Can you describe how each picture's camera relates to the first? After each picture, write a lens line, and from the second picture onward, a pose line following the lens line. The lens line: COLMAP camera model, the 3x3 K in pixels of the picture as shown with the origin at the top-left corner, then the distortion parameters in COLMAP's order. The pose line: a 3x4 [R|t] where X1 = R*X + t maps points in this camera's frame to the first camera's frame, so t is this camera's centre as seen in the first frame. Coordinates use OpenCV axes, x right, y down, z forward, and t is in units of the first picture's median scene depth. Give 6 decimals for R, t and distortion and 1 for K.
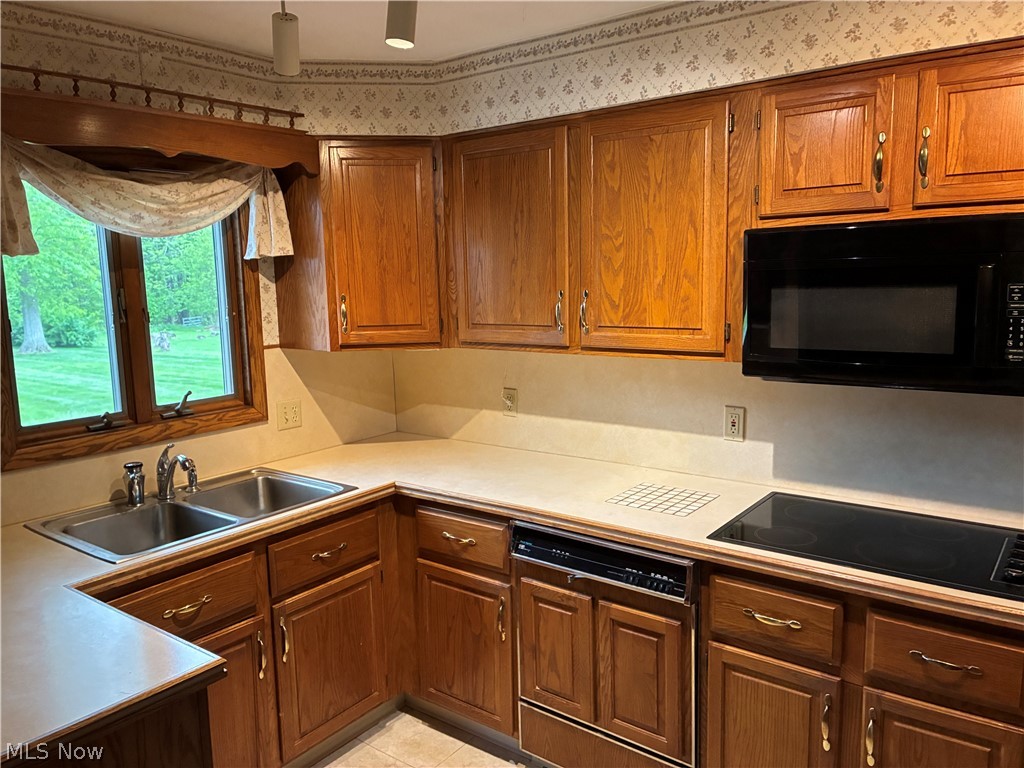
lens RADIAL K [[776.1, 0, 530.7], [0, 776.1, 383.0], [0, 0, 1]] dist [-0.000750, -0.007725]
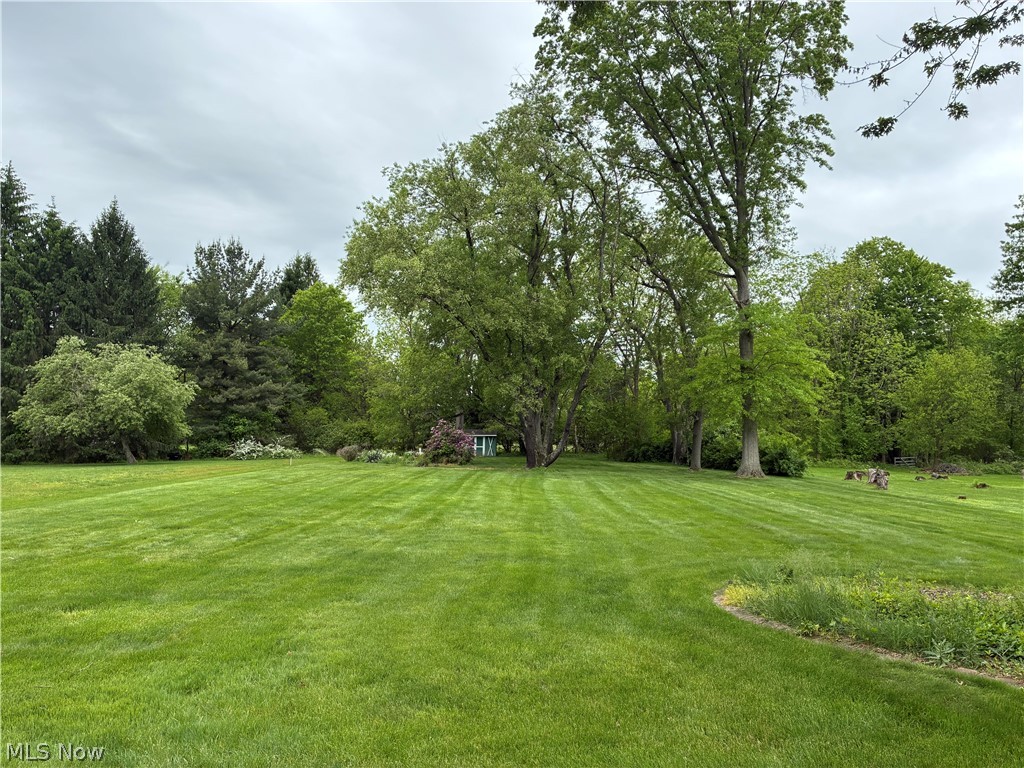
lens RADIAL K [[776.1, 0, 530.7], [0, 776.1, 383.0], [0, 0, 1]] dist [-0.000750, -0.007725]
pose [[0.664223, 0.000199, -0.747534, -0.086025], [-0.138841, 0.982633, -0.123105, 0.003439], [0.734528, 0.185557, 0.652716, 0.127878]]
